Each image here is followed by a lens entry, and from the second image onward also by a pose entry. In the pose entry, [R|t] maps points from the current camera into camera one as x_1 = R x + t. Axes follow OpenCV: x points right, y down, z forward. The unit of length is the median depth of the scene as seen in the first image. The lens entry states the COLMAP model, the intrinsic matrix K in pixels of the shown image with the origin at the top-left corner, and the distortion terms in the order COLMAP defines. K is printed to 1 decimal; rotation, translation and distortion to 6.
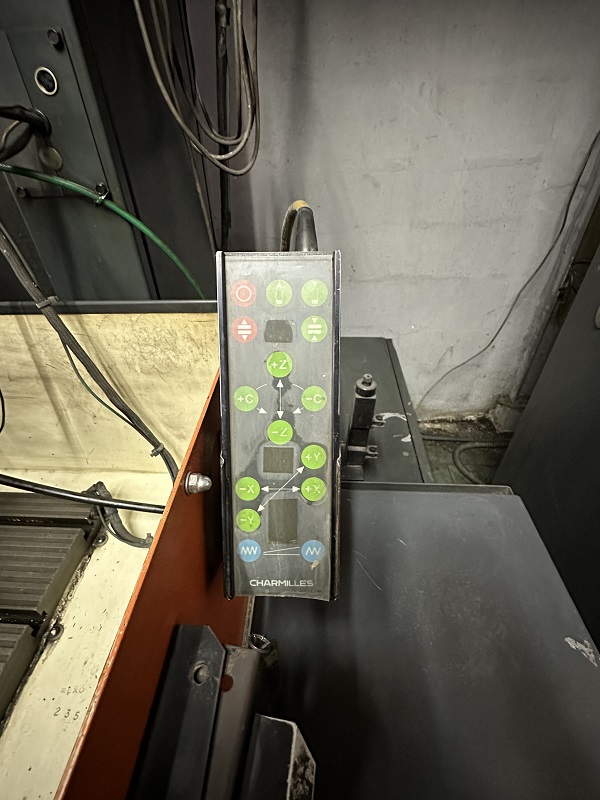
lens RADIAL K [[381.6, 0, 294.6], [0, 381.6, 396.5], [0, 0, 1]] dist [0.000646, 0.000206]
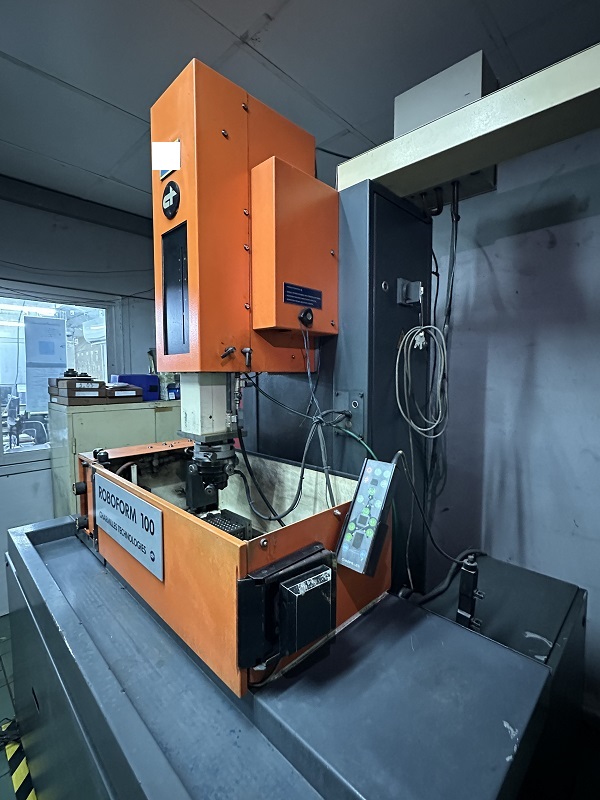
lens RADIAL K [[381.6, 0, 294.6], [0, 381.6, 396.5], [0, 0, 1]] dist [0.000646, 0.000206]
pose [[0.741663, 0.073906, -0.666689, 0.951995], [-0.427504, 0.817979, -0.384903, 0.476599], [0.516892, 0.570480, 0.638260, -1.154723]]
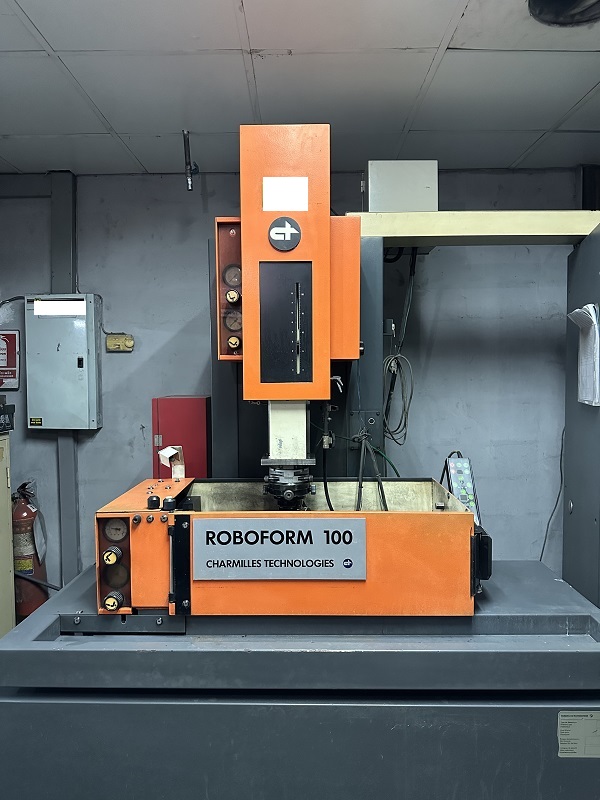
lens RADIAL K [[565.4, 0, 300.0], [0, 565.4, 400.0], [0, 0, 1]] dist [0.022411, -0.000347]
pose [[0.999056, 0.026223, 0.034623, -1.395624], [-0.001706, 0.820241, -0.572015, 1.909787], [-0.043400, 0.571416, 0.819512, -3.199273]]
